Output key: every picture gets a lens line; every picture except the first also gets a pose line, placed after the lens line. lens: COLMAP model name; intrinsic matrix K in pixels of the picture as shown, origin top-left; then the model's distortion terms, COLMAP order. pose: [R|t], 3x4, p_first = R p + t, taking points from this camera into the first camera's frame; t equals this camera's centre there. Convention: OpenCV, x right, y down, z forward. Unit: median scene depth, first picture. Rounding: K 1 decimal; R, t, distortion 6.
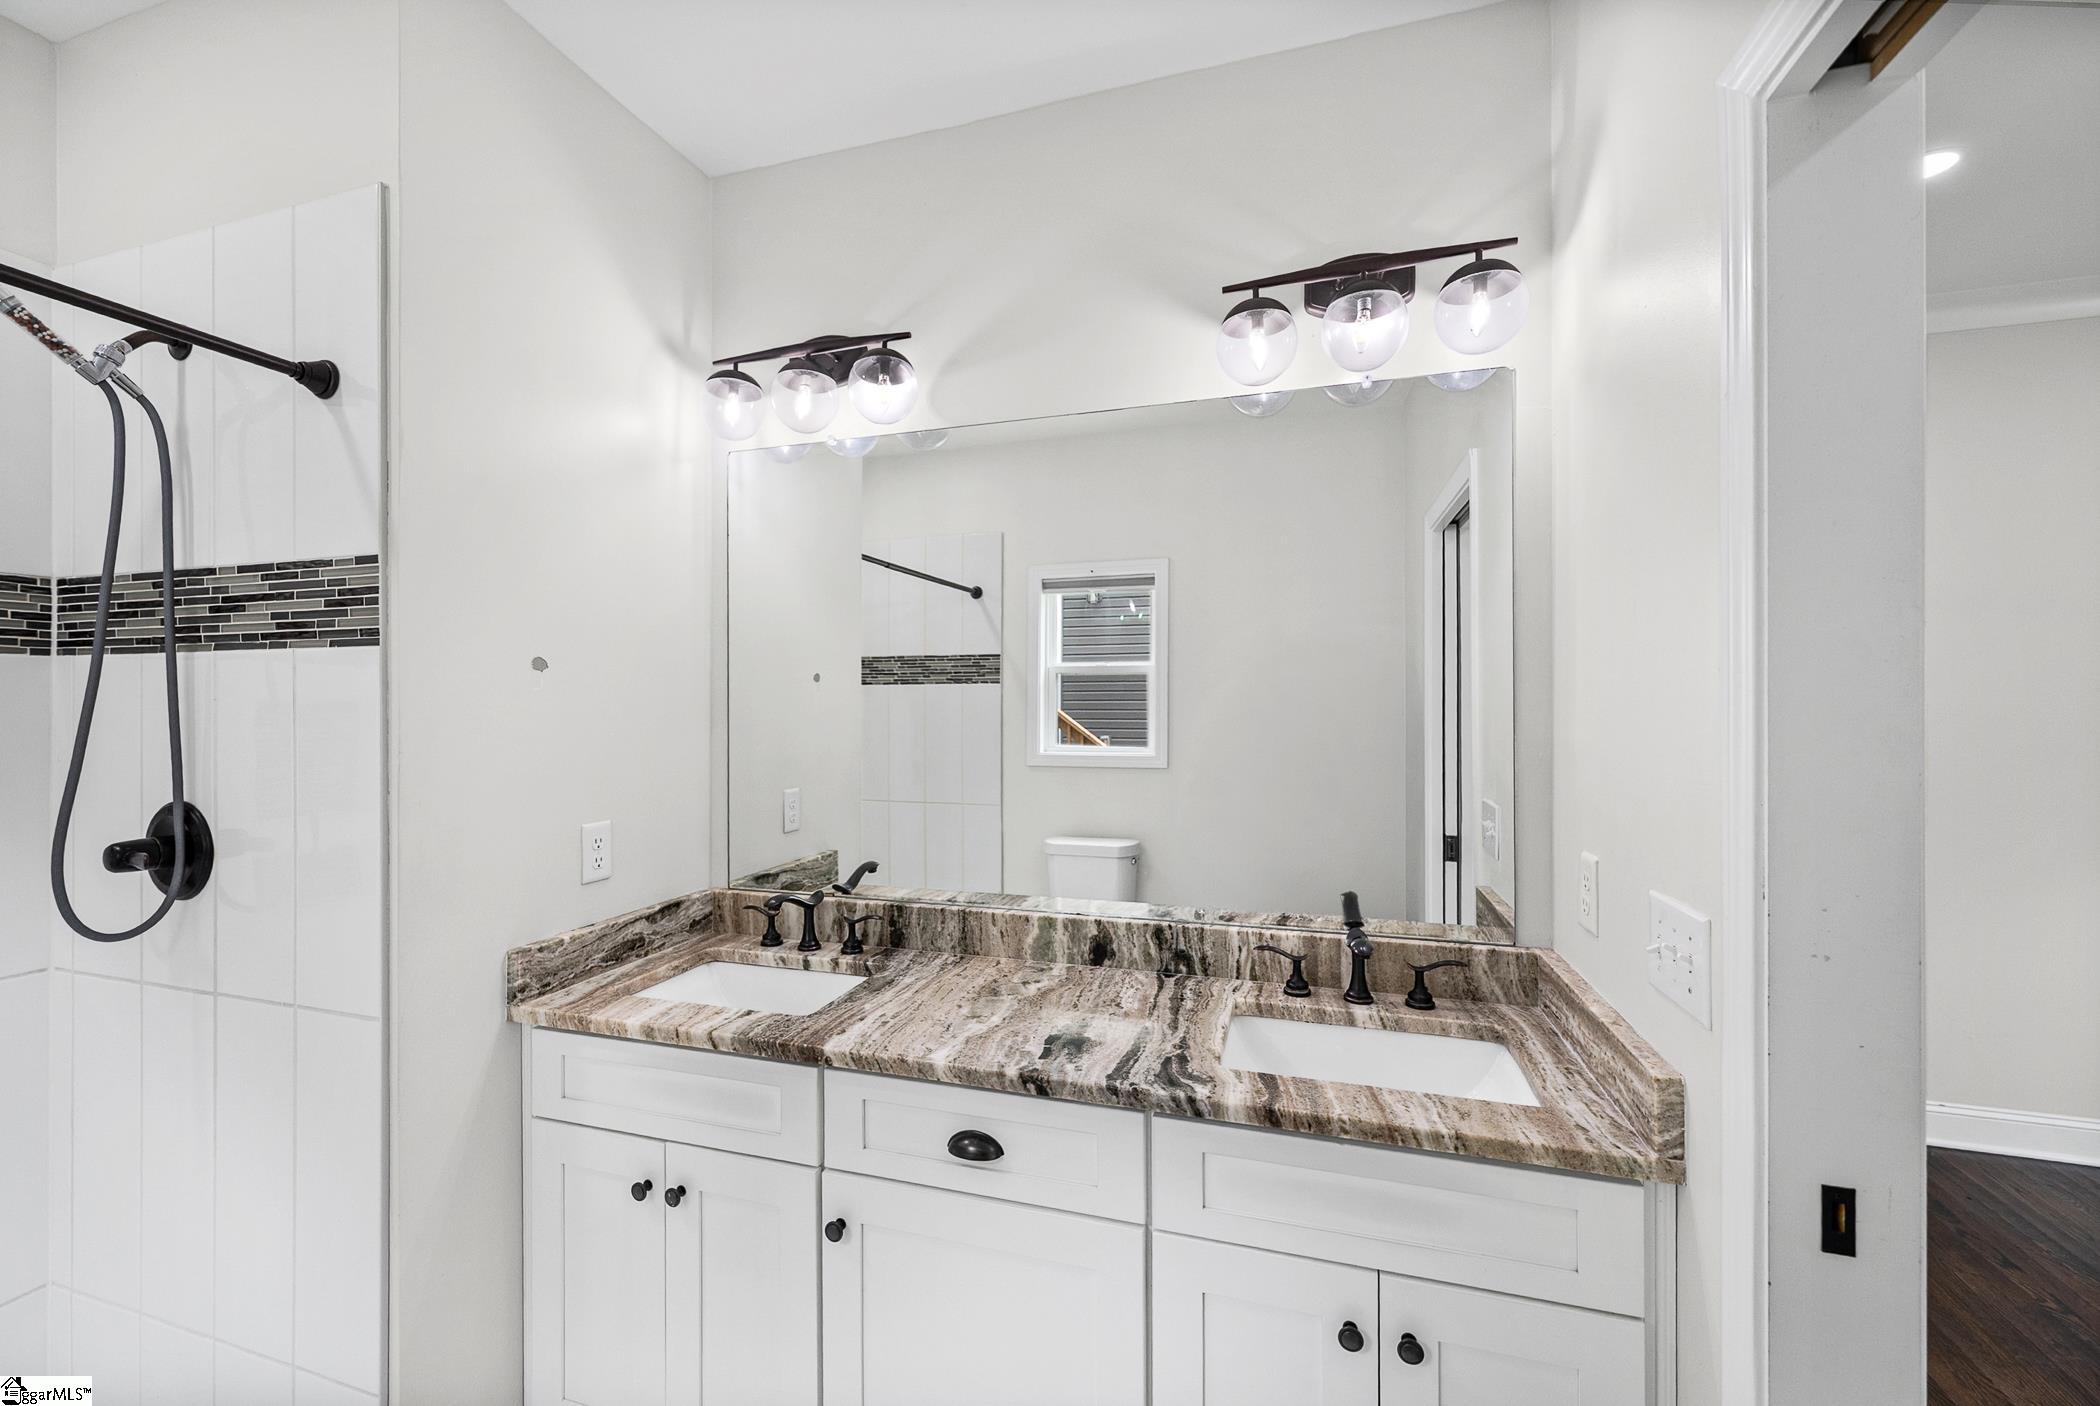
lens RADIAL K [[862.0, 0, 1050.0], [0, 862.0, 703.0], [0, 0, 1]] dist [-0.000324, -0.000007]
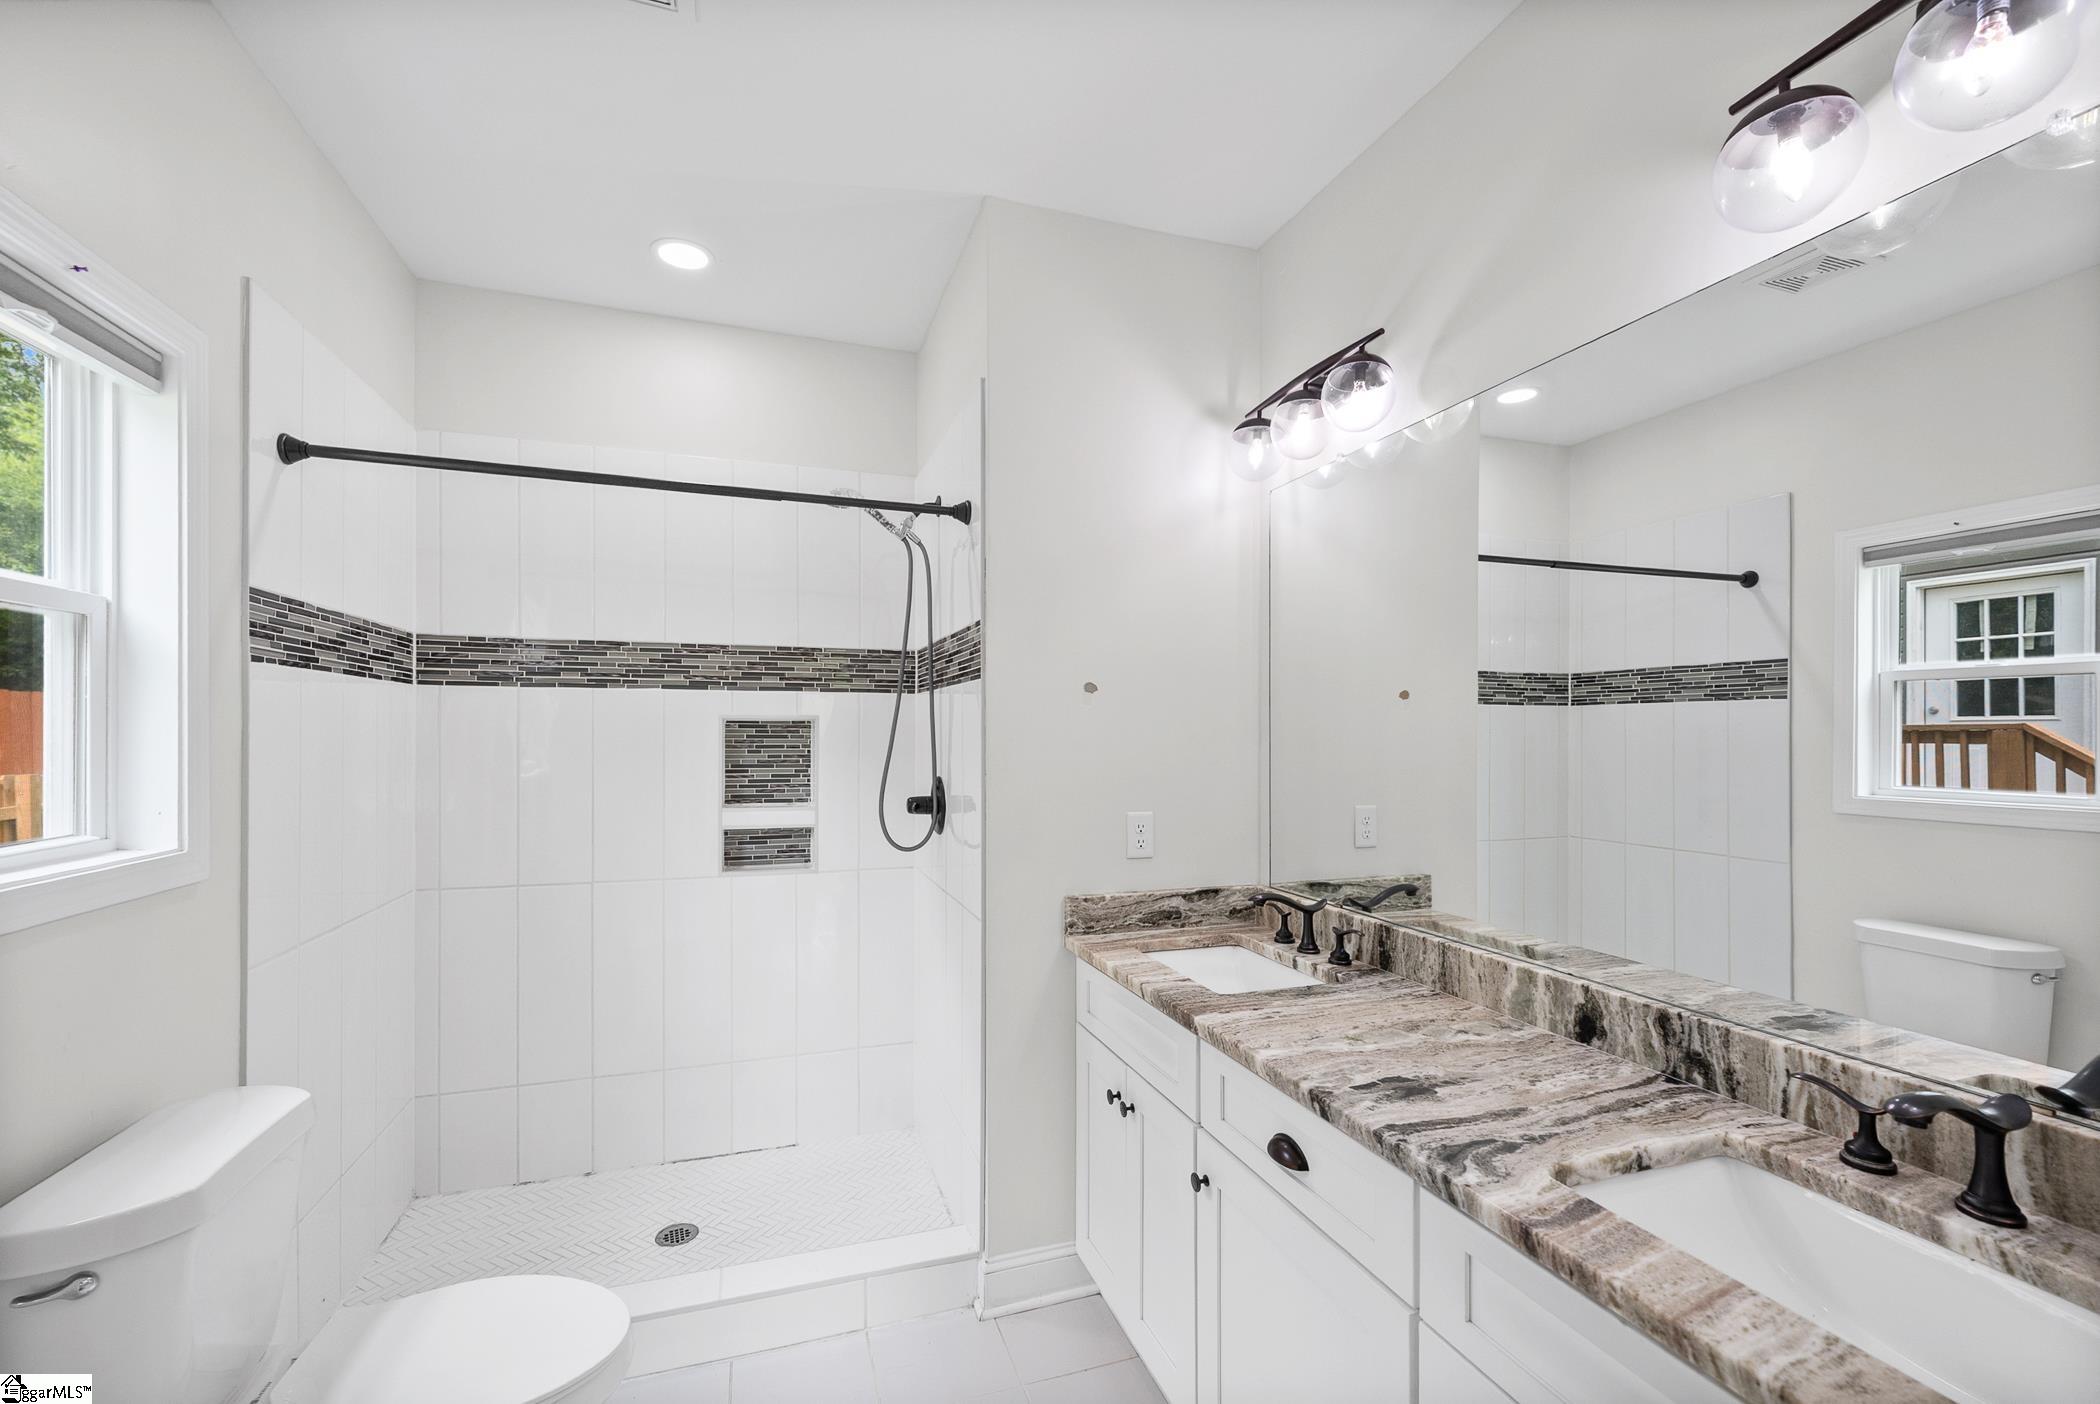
lens RADIAL K [[858.4, 0, 1039.6], [0, 858.4, 736.2], [0, 0, 1]] dist [-0.000264, -0.000077]
pose [[0.594488, 0.006913, -0.804075, 0.397391], [-0.003815, 0.999976, 0.005777, 0.020463], [0.804095, -0.000367, 0.594500, 0.130928]]
